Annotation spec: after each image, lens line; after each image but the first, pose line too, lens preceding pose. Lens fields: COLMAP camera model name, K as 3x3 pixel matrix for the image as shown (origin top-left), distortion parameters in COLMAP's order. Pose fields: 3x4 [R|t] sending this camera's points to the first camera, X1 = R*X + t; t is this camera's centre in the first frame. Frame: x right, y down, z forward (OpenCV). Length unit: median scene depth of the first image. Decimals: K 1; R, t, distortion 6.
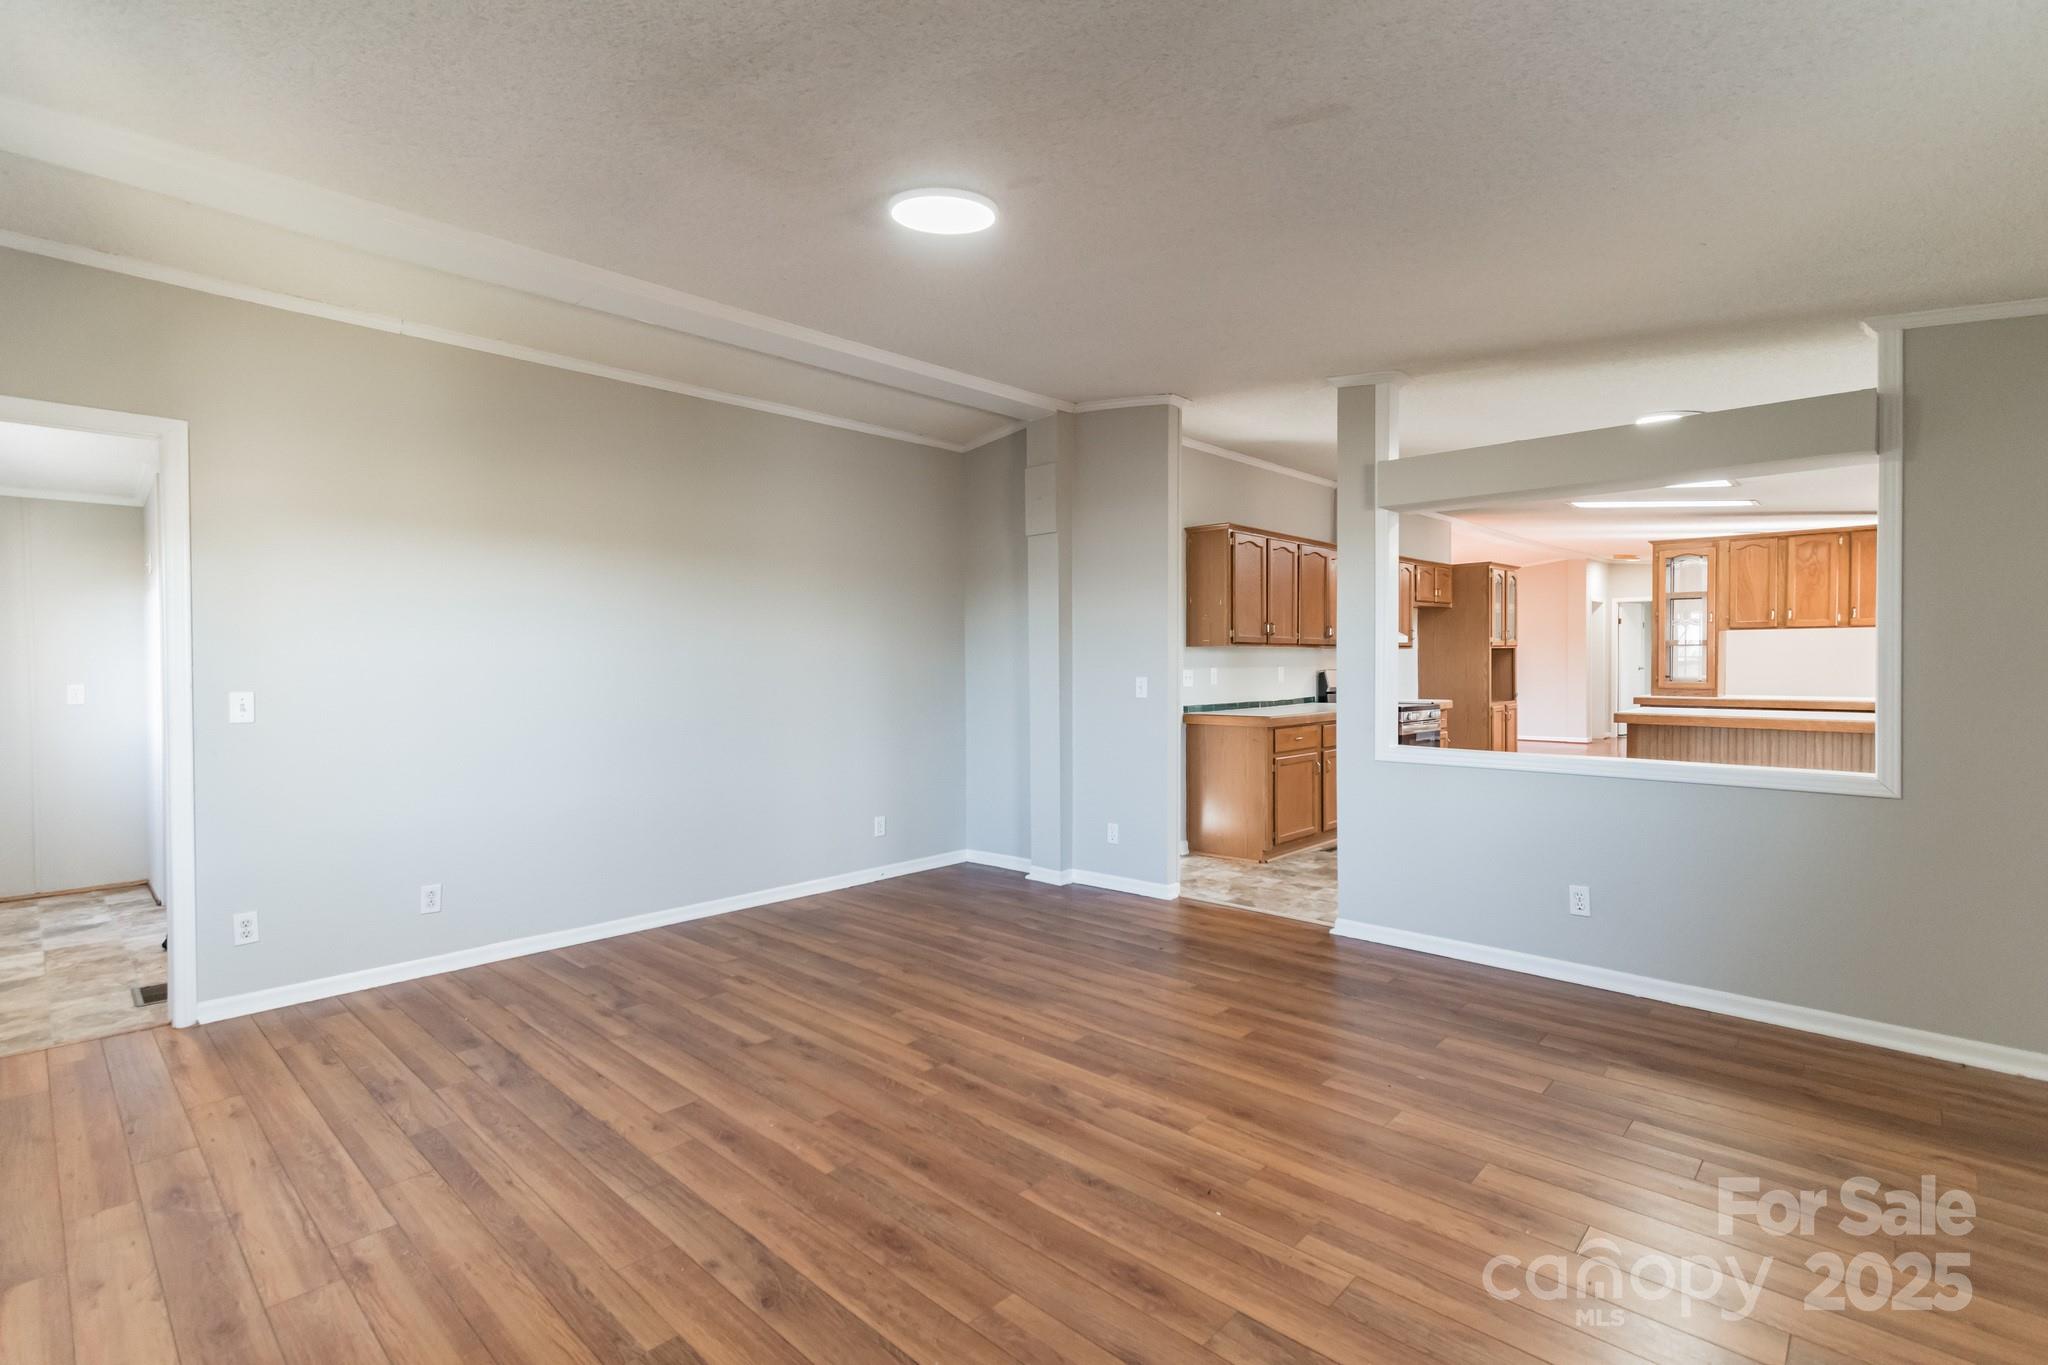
lens RADIAL K [[935.4, 0, 1006.2], [0, 935.4, 673.7], [0, 0, 1]] dist [0.003329, -0.000191]
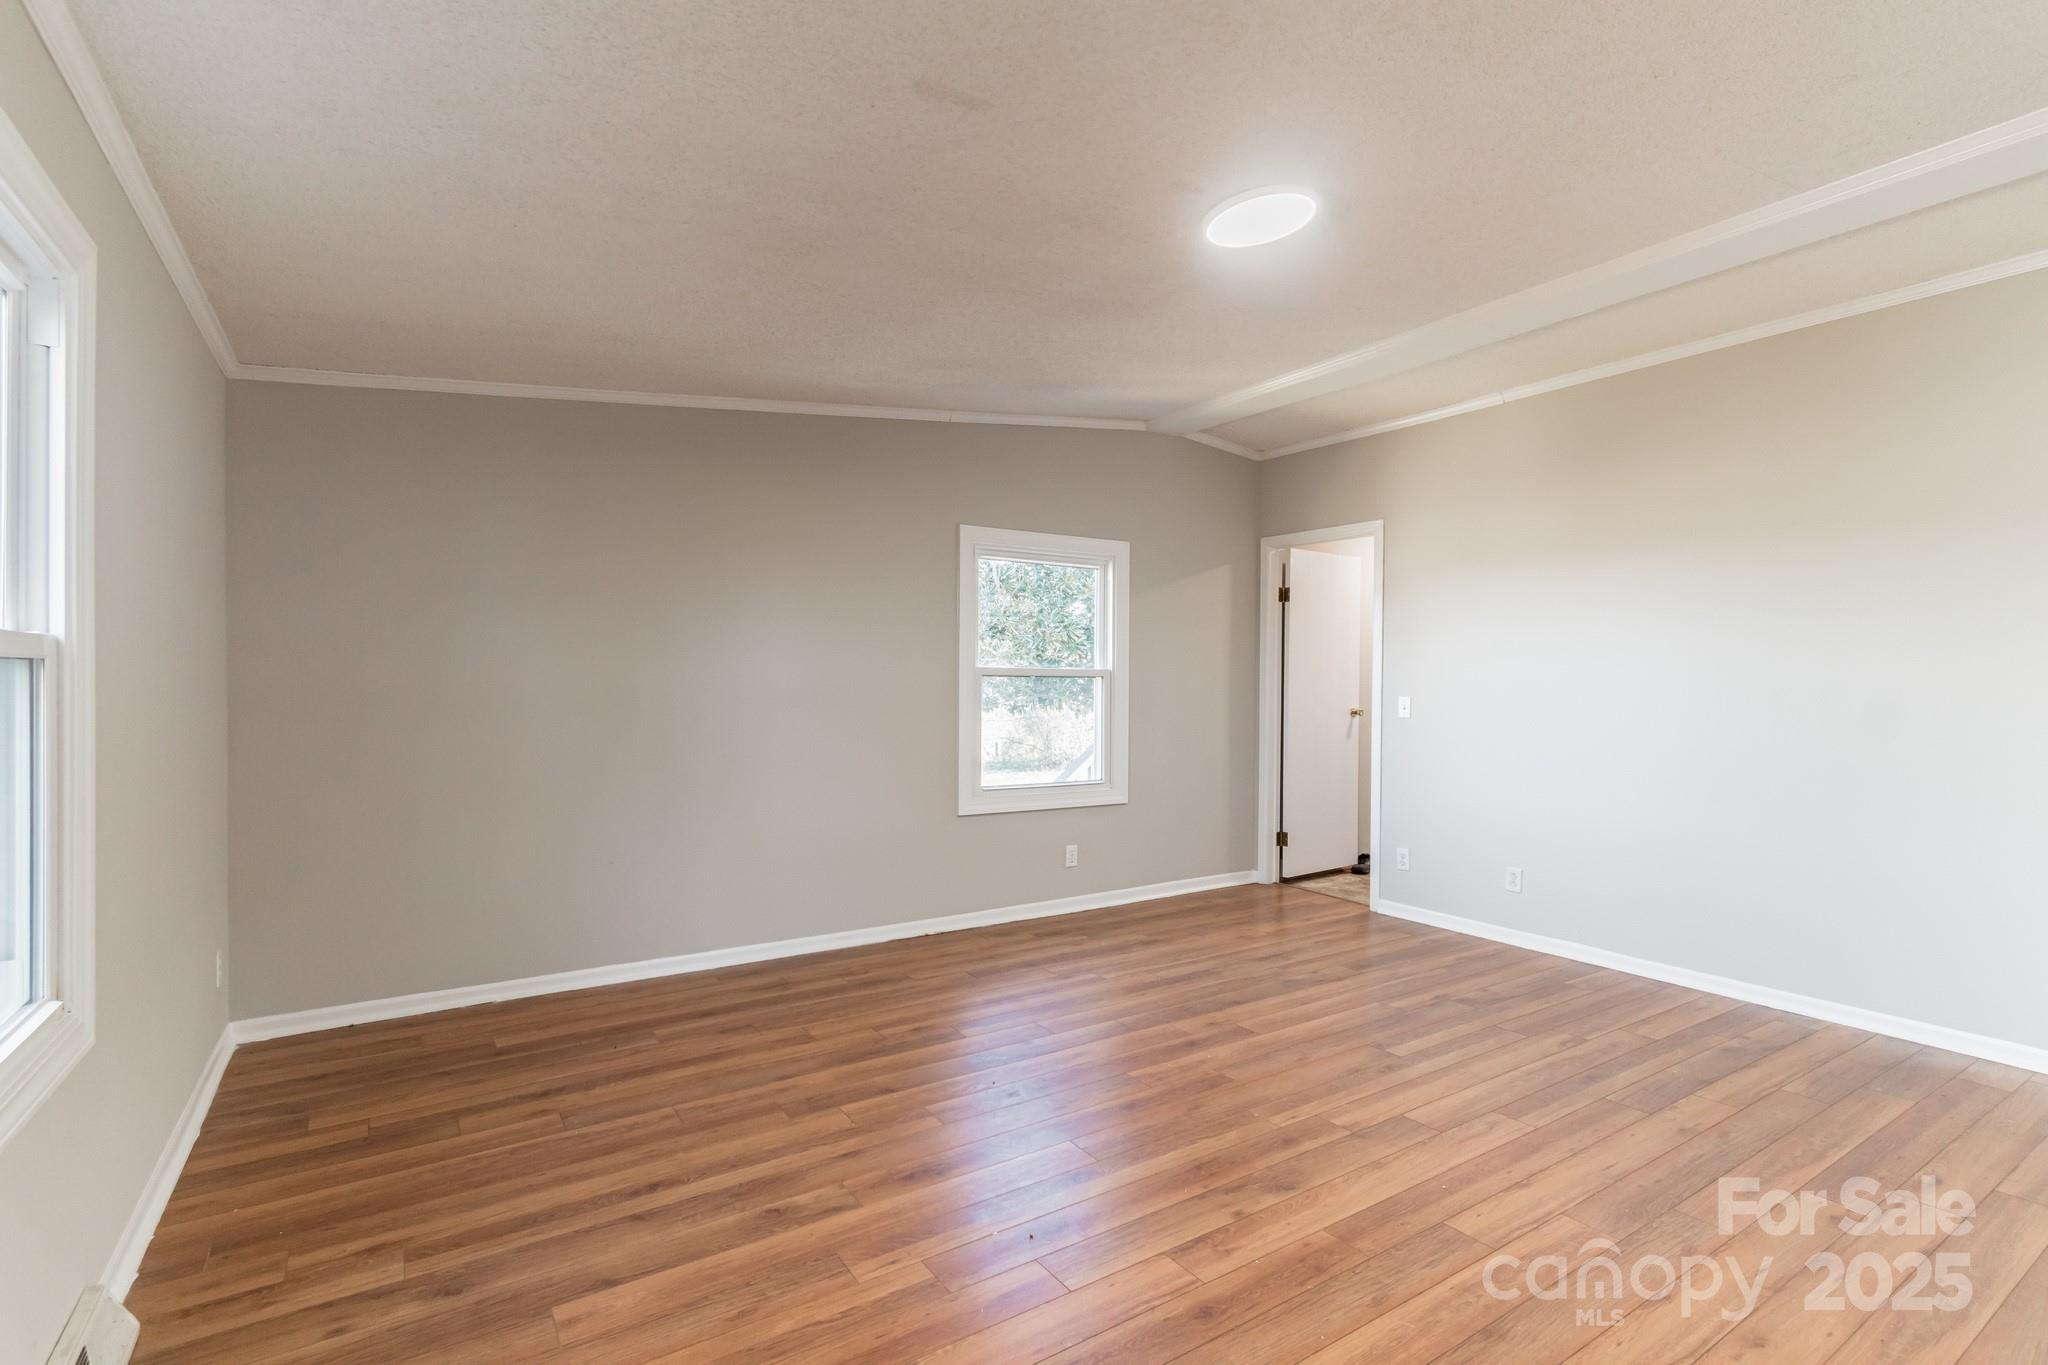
lens RADIAL K [[935.4, 0, 1041.0], [0, 935.4, 671.4], [0, 0, 1]] dist [0.003329, -0.000191]
pose [[-0.211247, -0.011396, -0.977366, 0.677613], [-0.009619, 0.999908, -0.009580, 0.001813], [0.977385, 0.007377, -0.211337, 0.721674]]
